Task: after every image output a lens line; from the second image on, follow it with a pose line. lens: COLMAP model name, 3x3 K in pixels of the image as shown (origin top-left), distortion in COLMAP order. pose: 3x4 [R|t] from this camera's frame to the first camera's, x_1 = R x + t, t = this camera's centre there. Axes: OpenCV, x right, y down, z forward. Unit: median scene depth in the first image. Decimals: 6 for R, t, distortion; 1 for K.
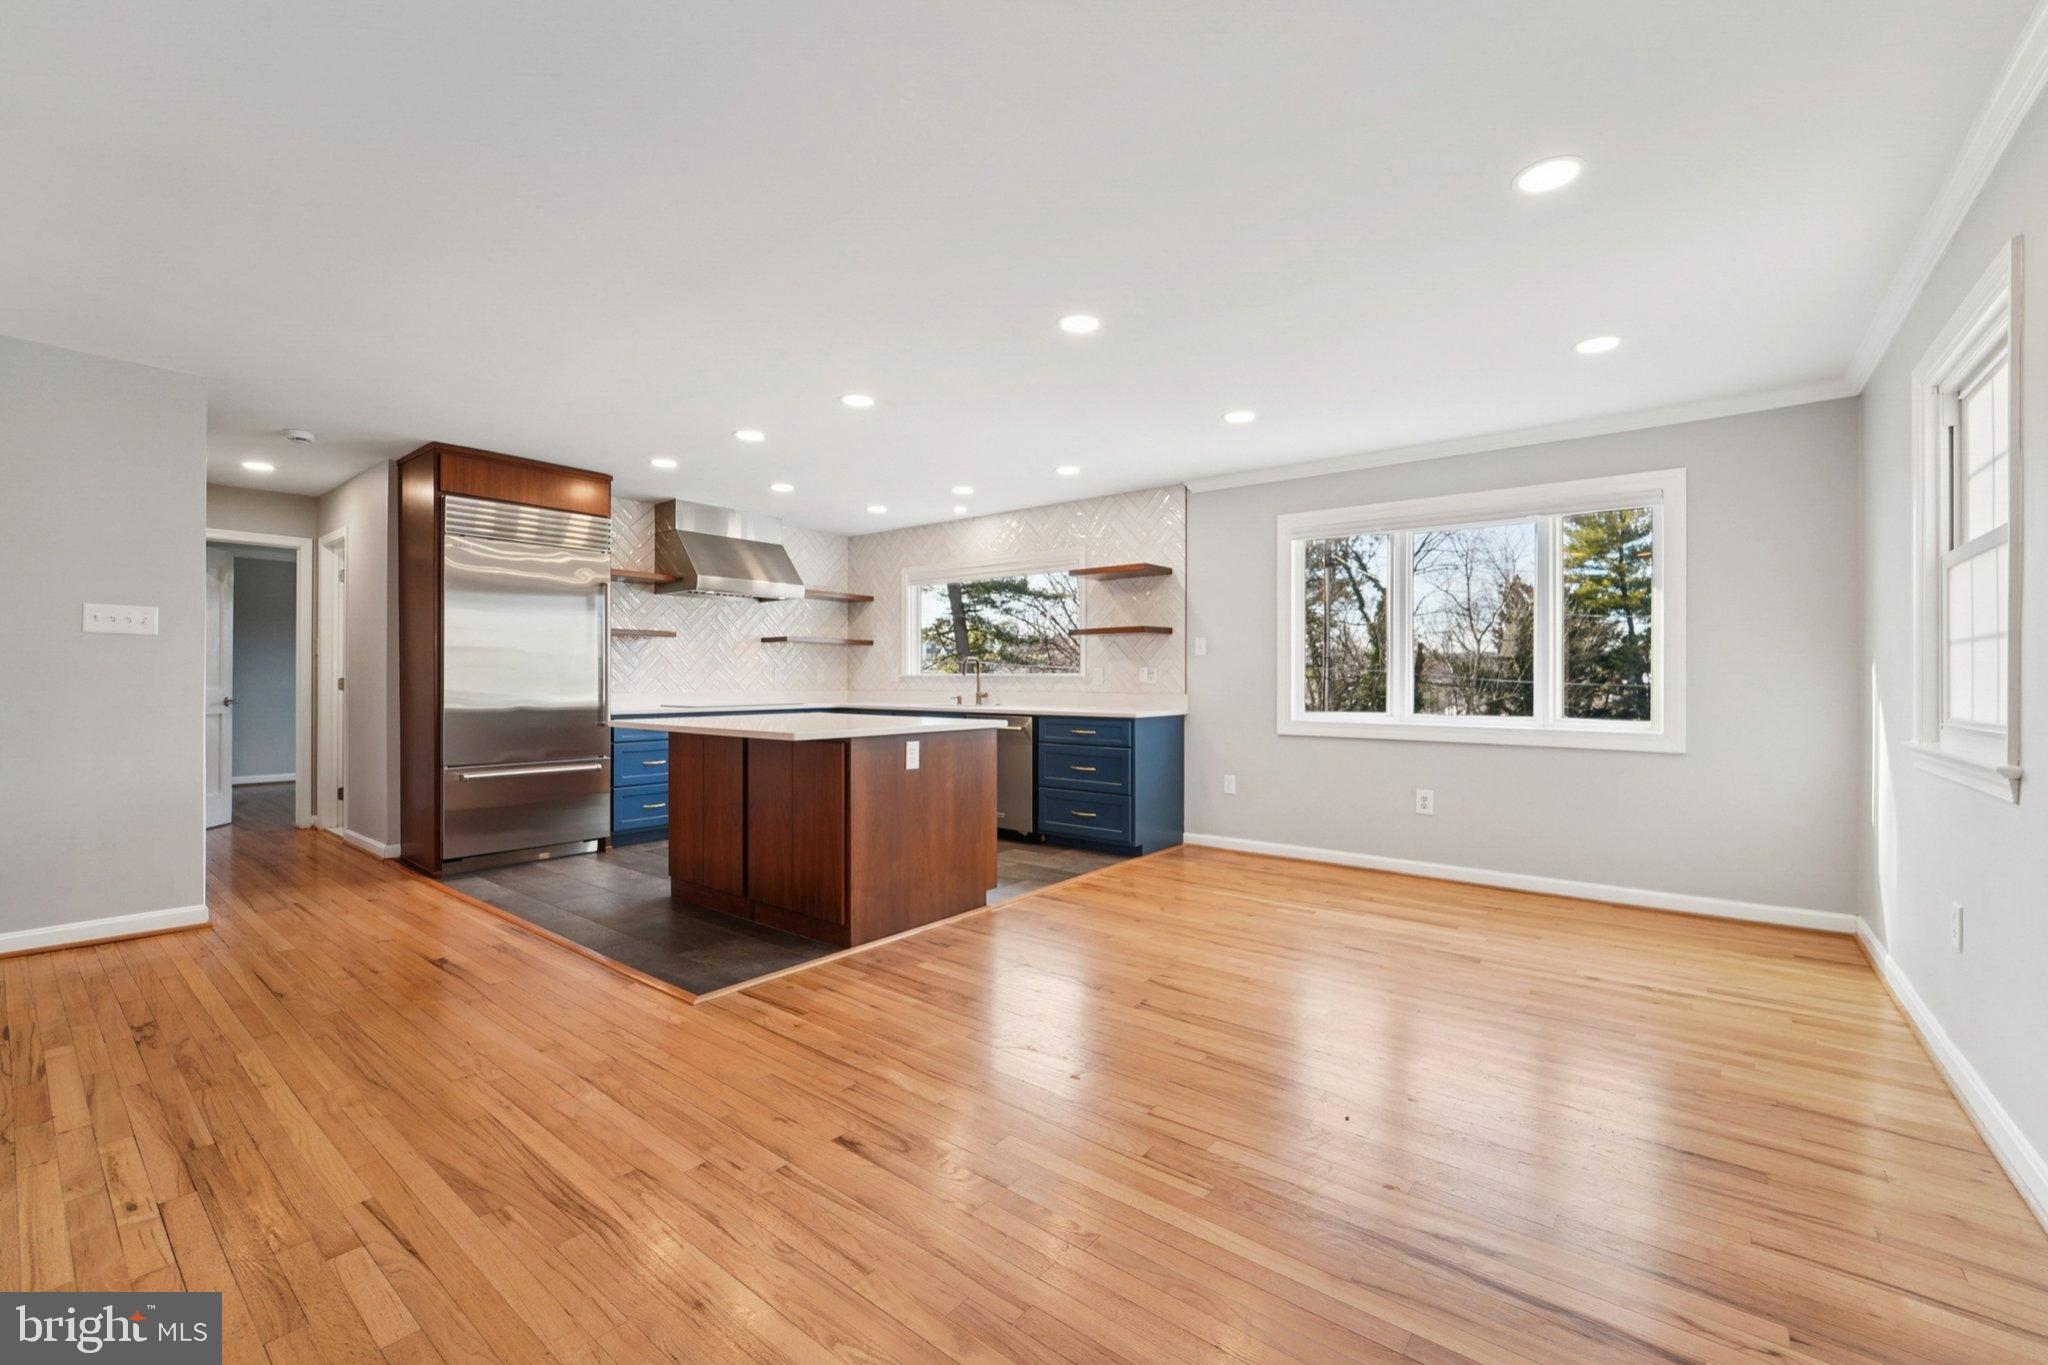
lens RADIAL K [[842.5, 0, 1029.5], [0, 842.5, 678.4], [0, 0, 1]] dist [-0.010469, 0.000508]
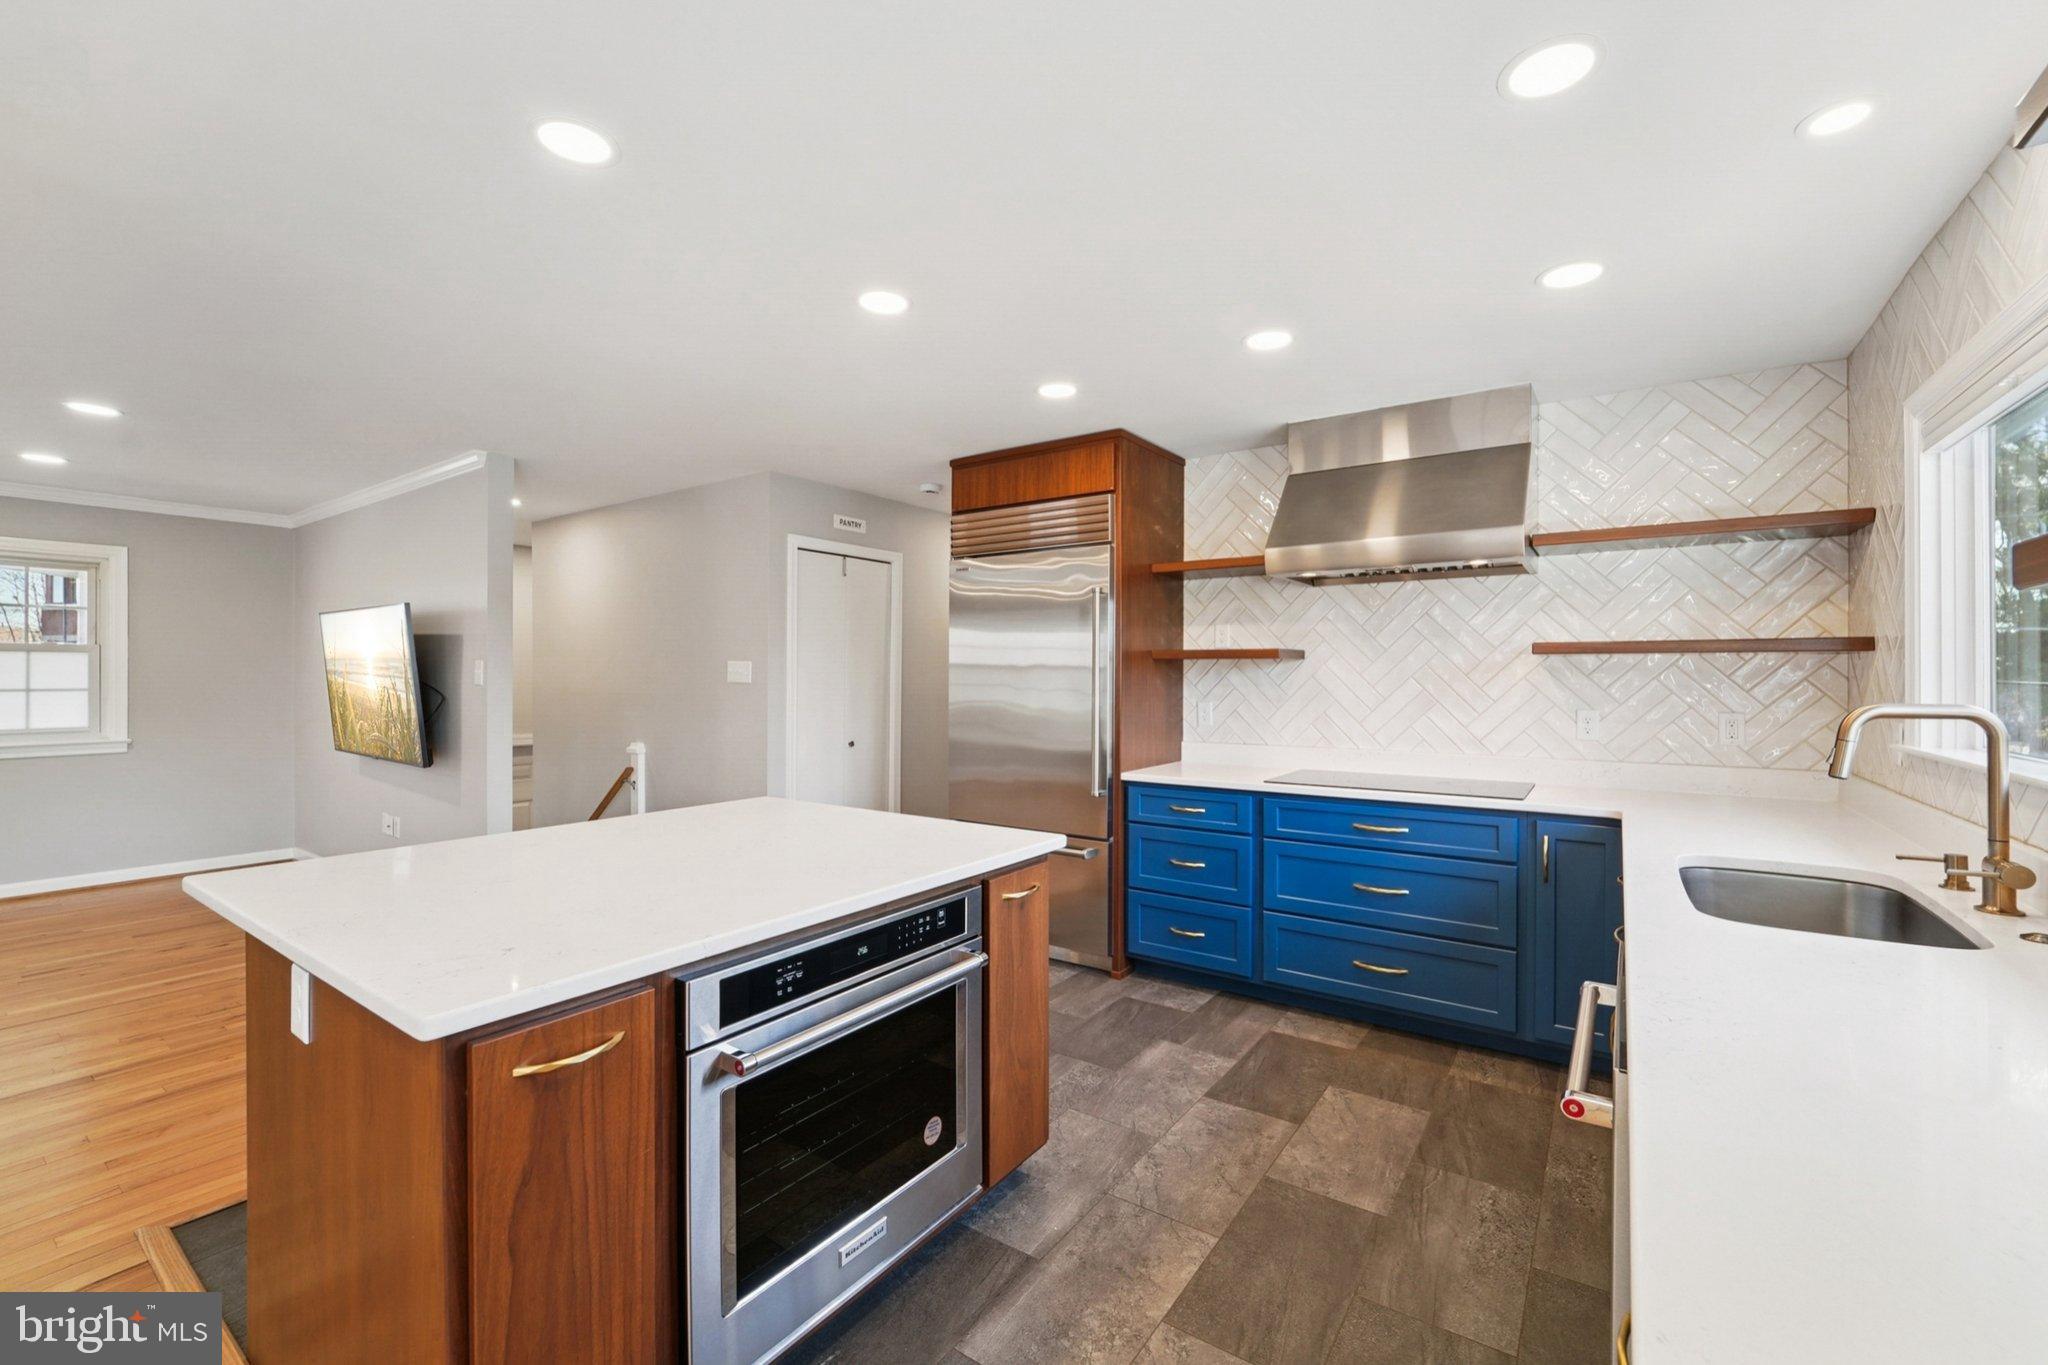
lens RADIAL K [[841.7, 0, 1022.7], [0, 841.7, 669.7], [0, 0, 1]] dist [-0.002682, -0.000168]
pose [[0.058452, -0.009503, -0.998245, 0.179123], [0.000776, 0.999955, -0.009474, -0.038655], [0.998290, -0.000221, 0.058457, 0.865498]]
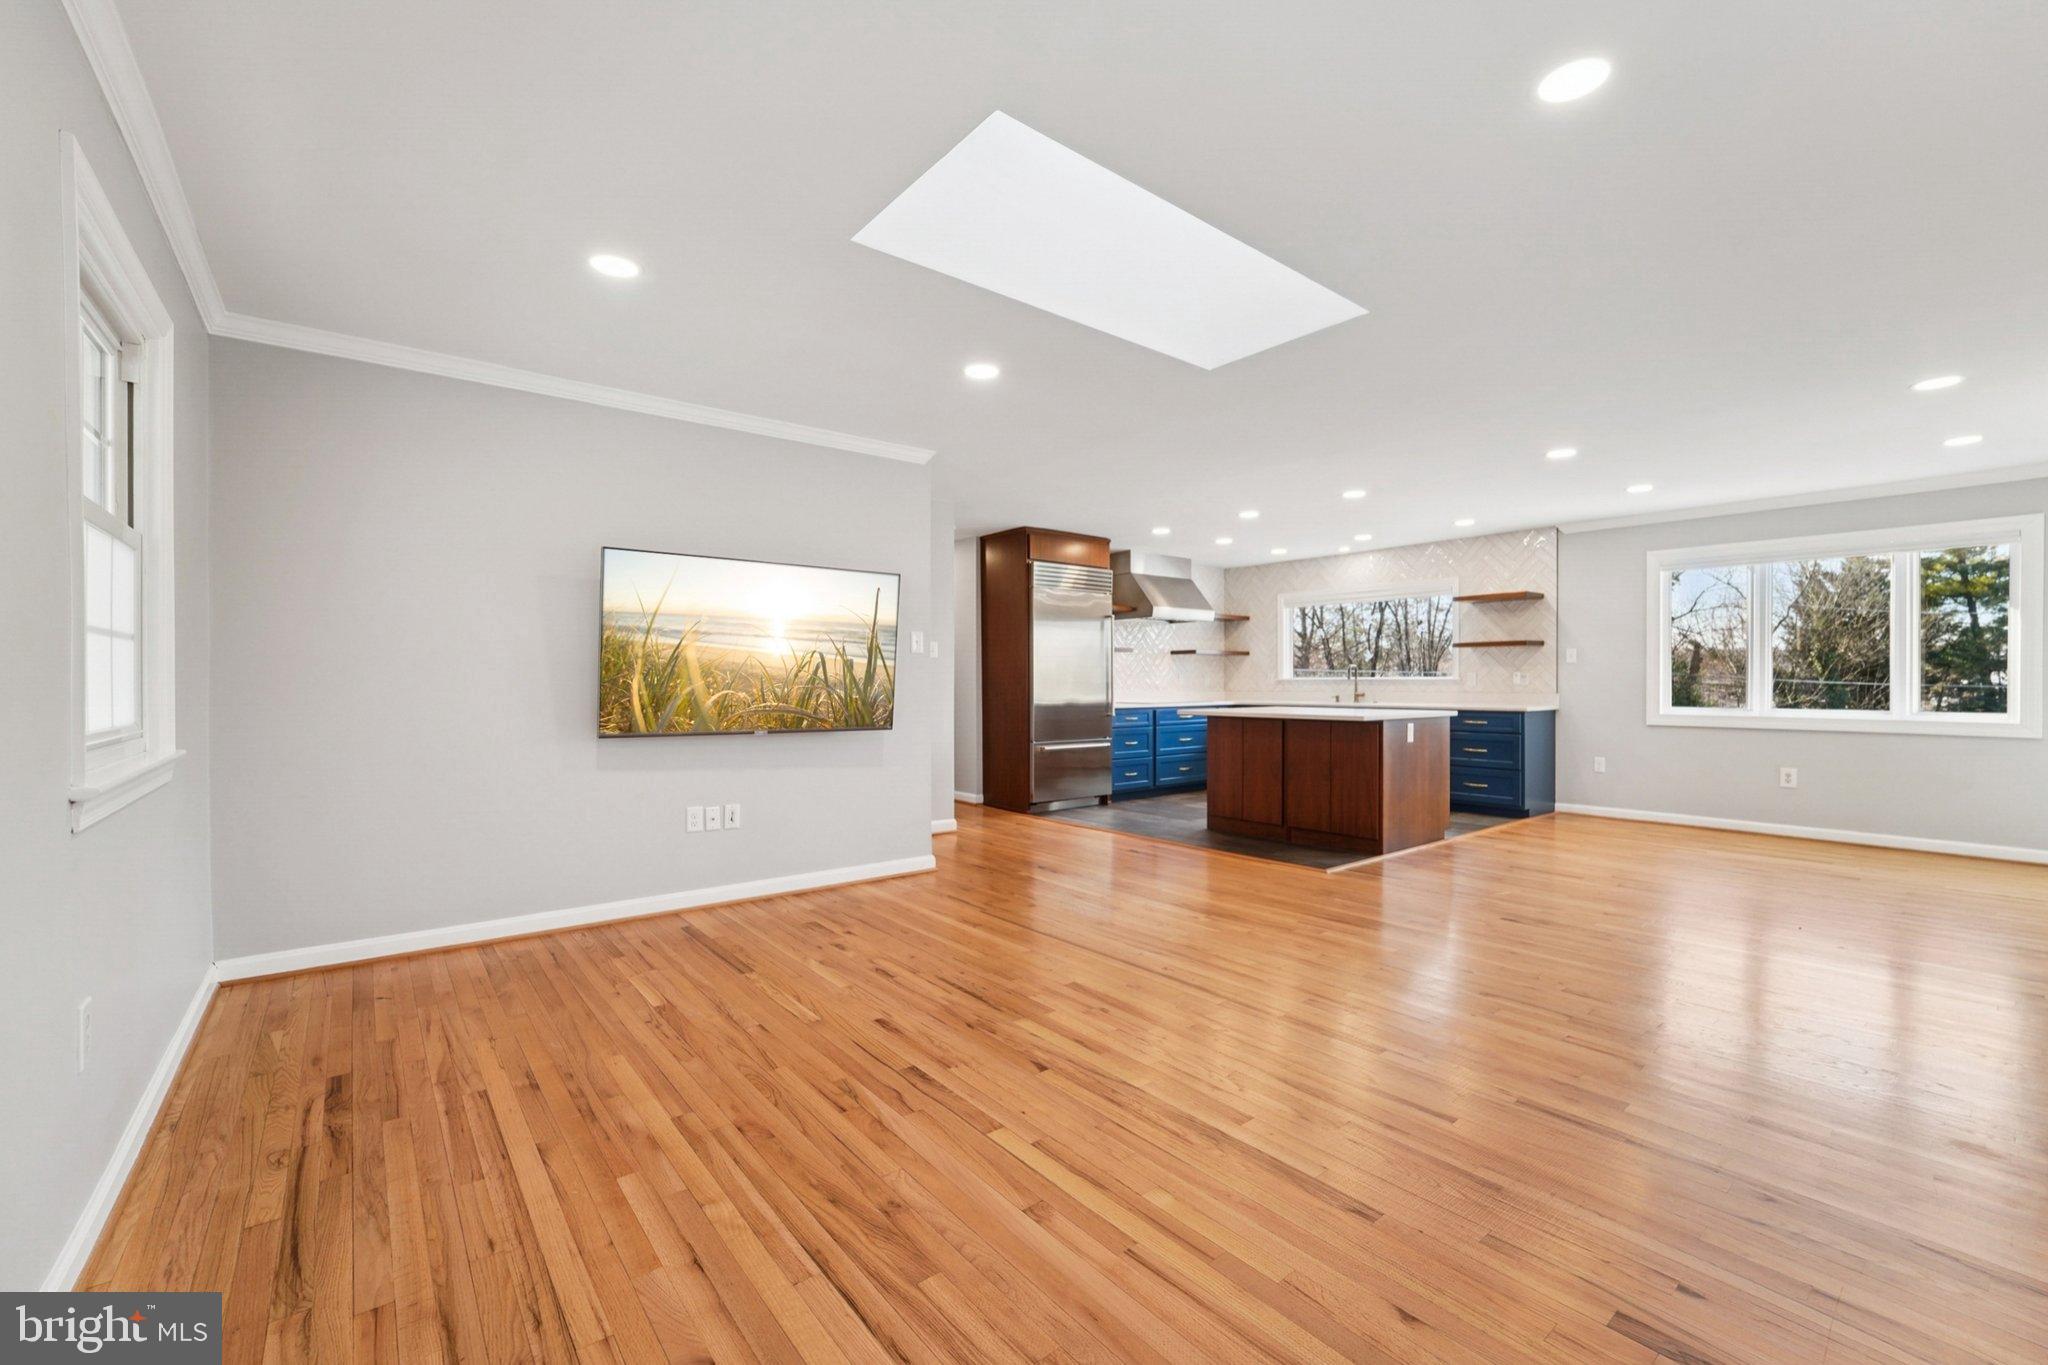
lens RADIAL K [[848.8, 0, 1024.0], [0, 848.8, 682.5], [0, 0, 1]] dist [-0.009815, 0.000203]
pose [[0.974924, -0.004247, -0.222495, -0.315119], [0.004492, 0.999990, 0.000595, -0.001719], [0.222491, -0.001580, 0.974934, -0.418153]]
